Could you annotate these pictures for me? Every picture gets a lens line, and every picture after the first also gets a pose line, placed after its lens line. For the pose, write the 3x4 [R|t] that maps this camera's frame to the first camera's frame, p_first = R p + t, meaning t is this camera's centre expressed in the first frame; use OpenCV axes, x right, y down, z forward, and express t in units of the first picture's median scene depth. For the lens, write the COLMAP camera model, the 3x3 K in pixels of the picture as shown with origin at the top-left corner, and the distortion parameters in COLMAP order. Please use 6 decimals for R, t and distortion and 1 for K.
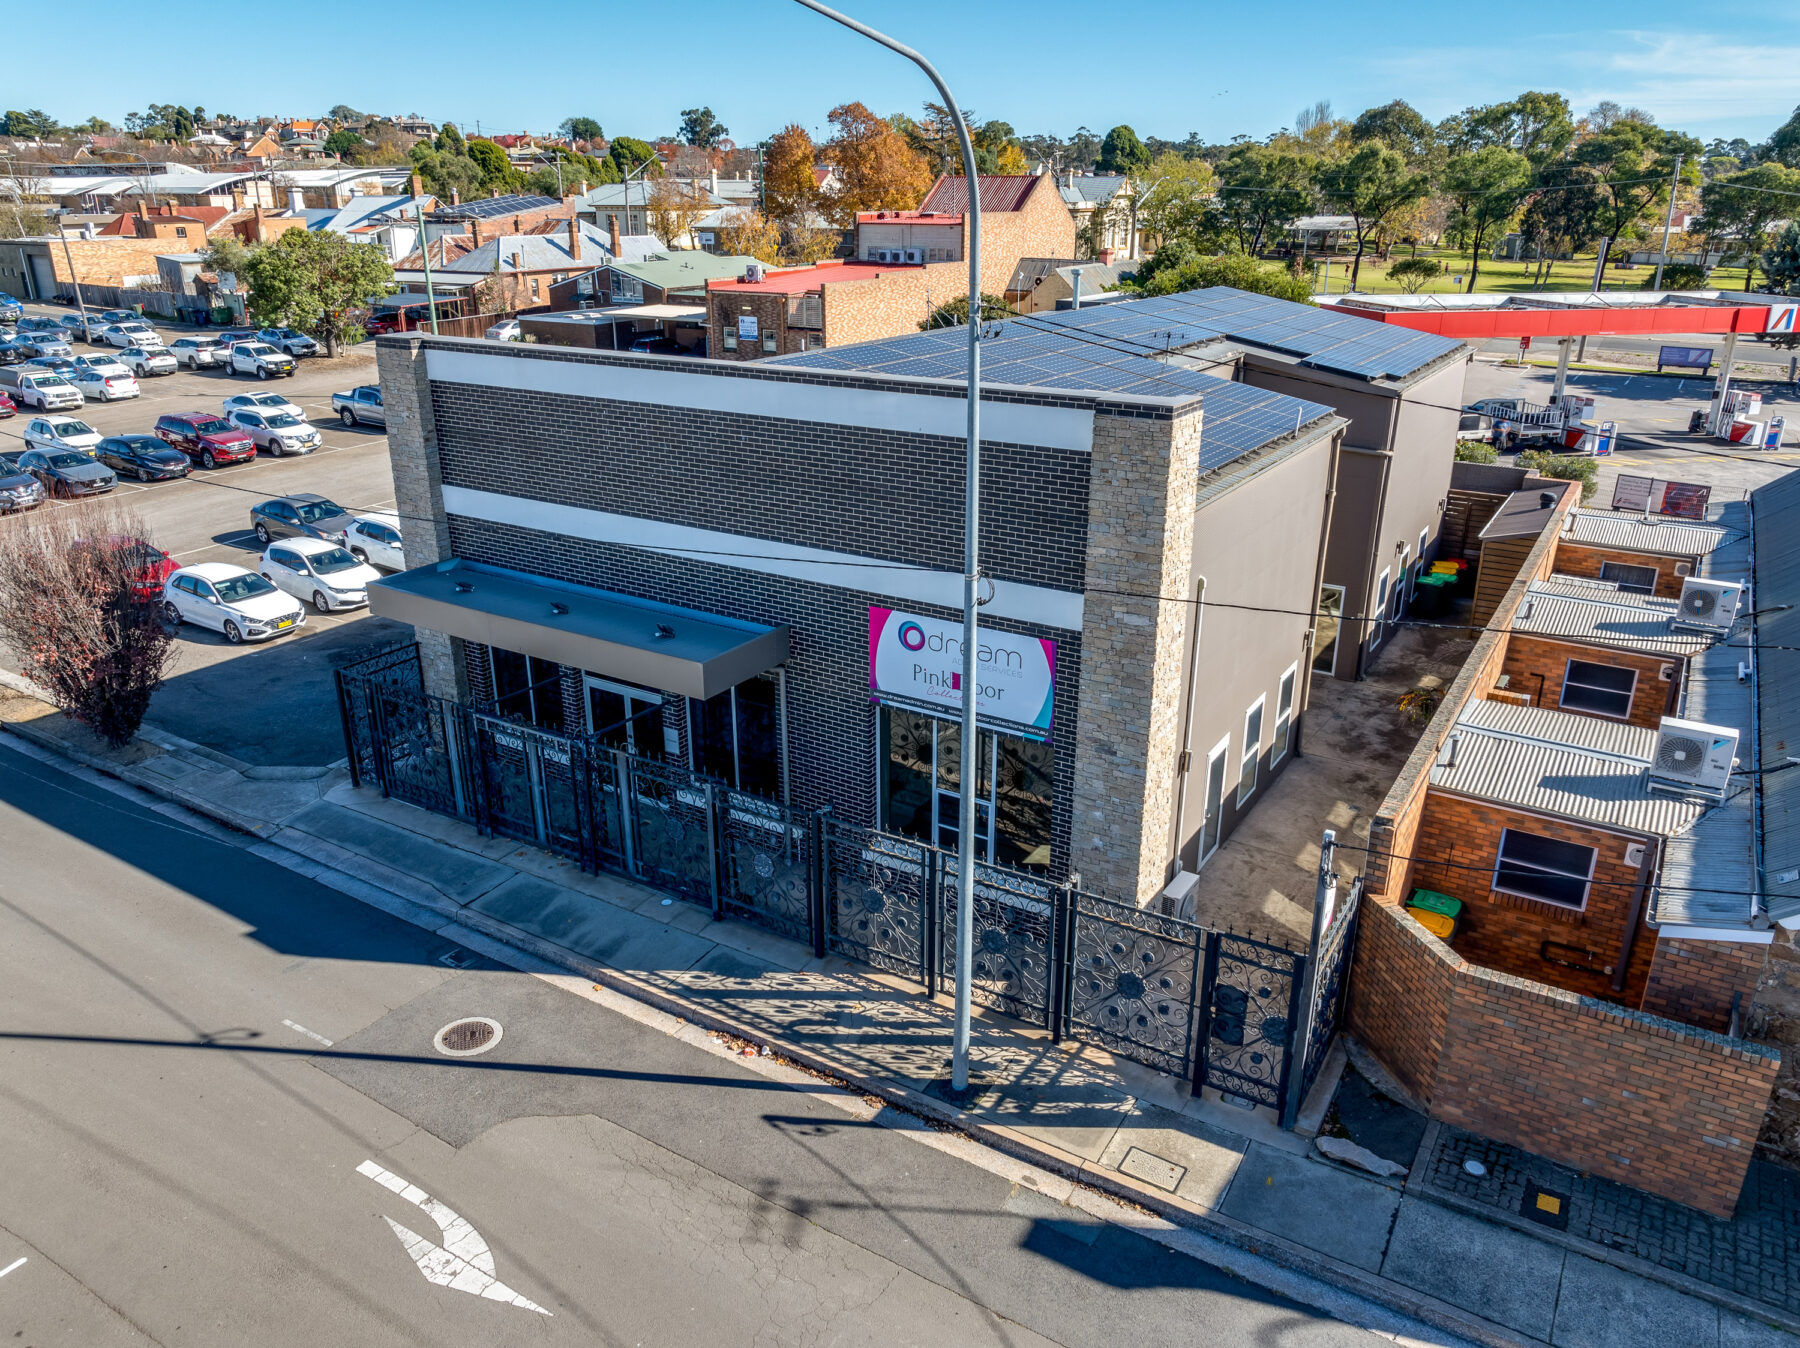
lens RADIAL K [[1255.0, 0, 900.0], [0, 1255.0, 674.0], [0, 0, 1]] dist [-0.026830, 0.010912]
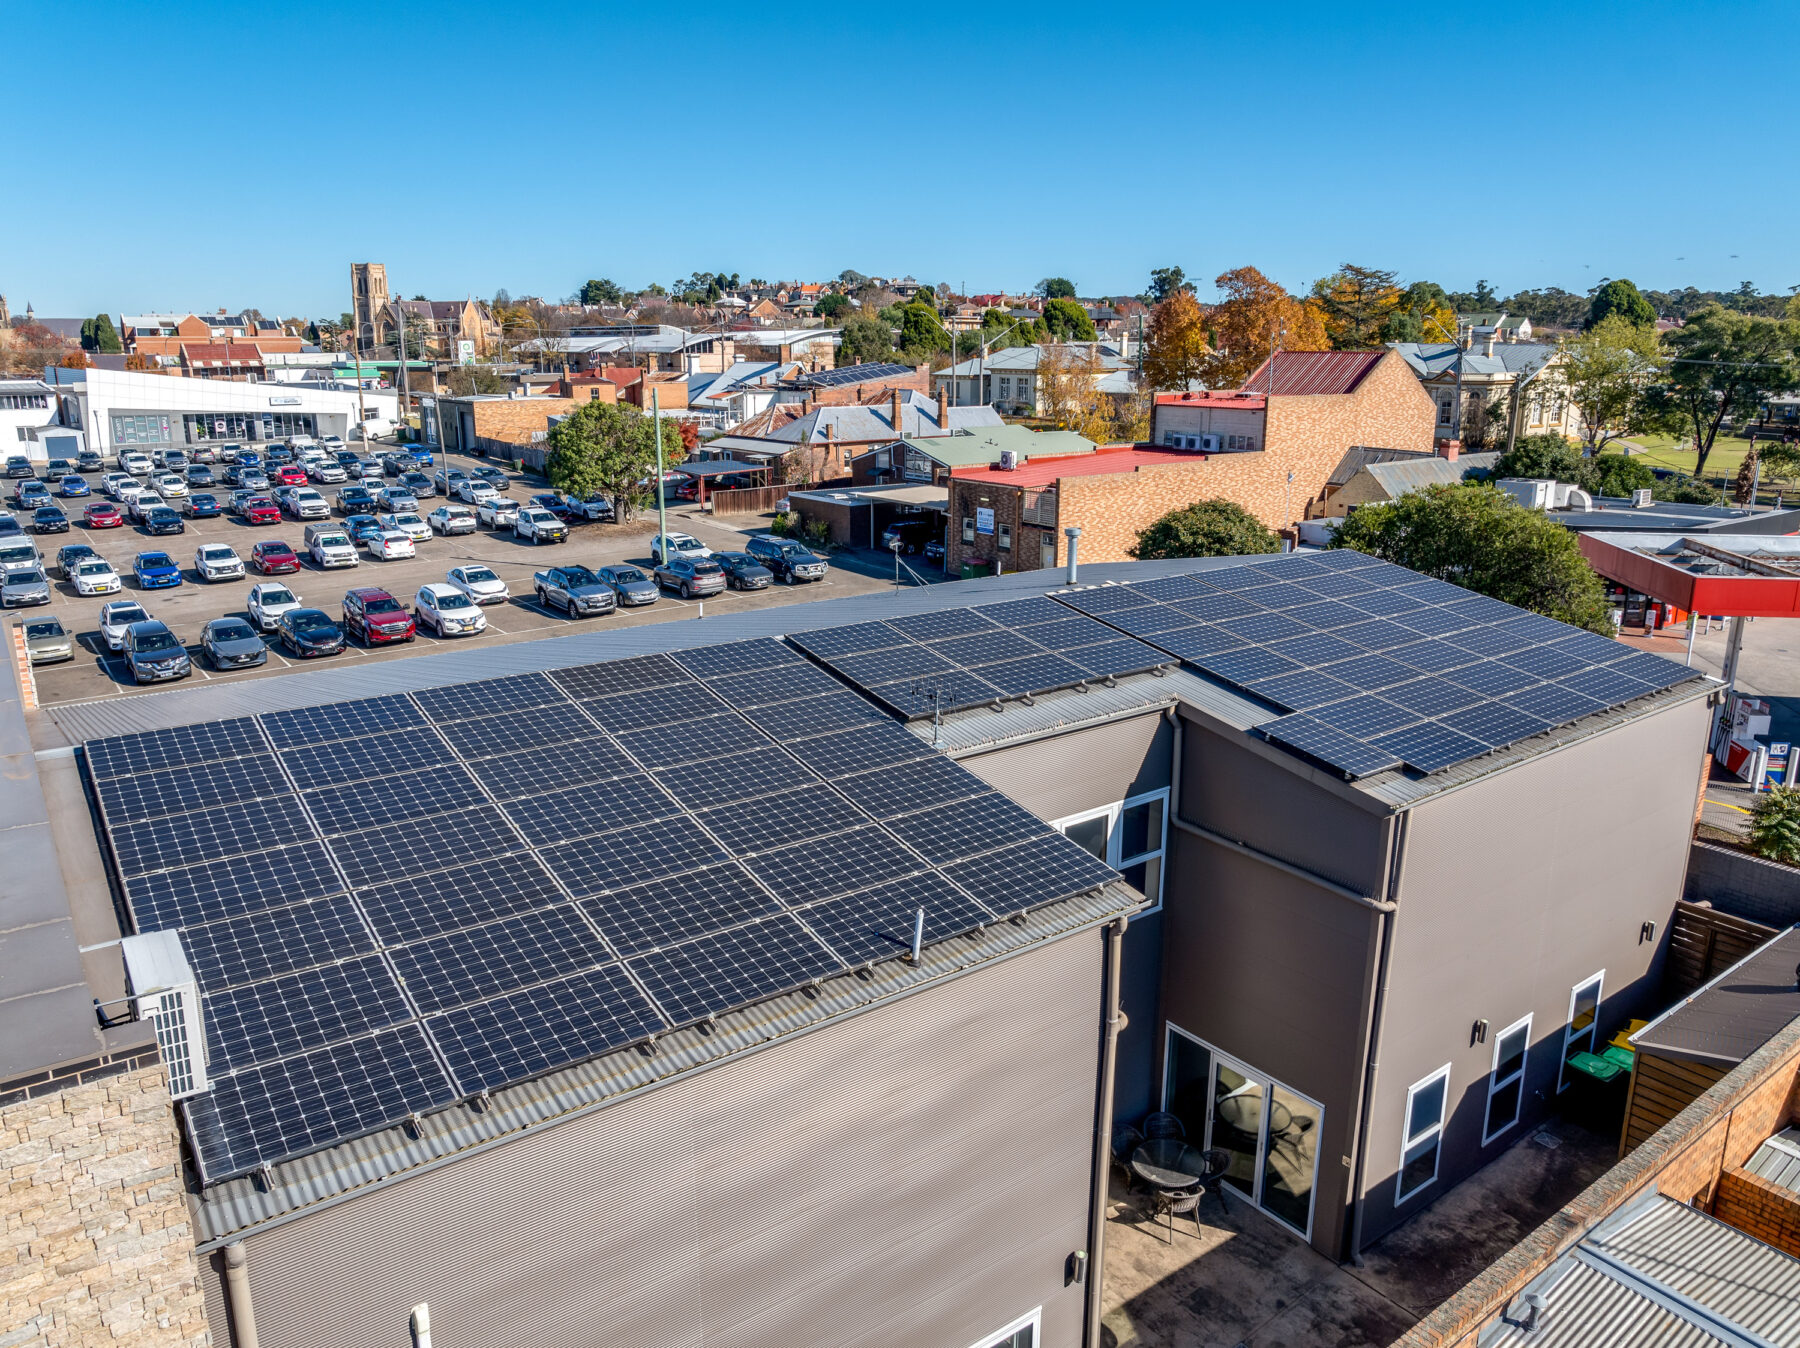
lens RADIAL K [[1255.0, 0, 900.0], [0, 1255.0, 674.0], [0, 0, 1]] dist [-0.026830, 0.010912]
pose [[0.931107, 0.090655, -0.353301, 0.105275], [-0.128891, 0.987905, -0.086197, -0.056696], [0.341214, 0.125796, 0.931530, 0.104966]]
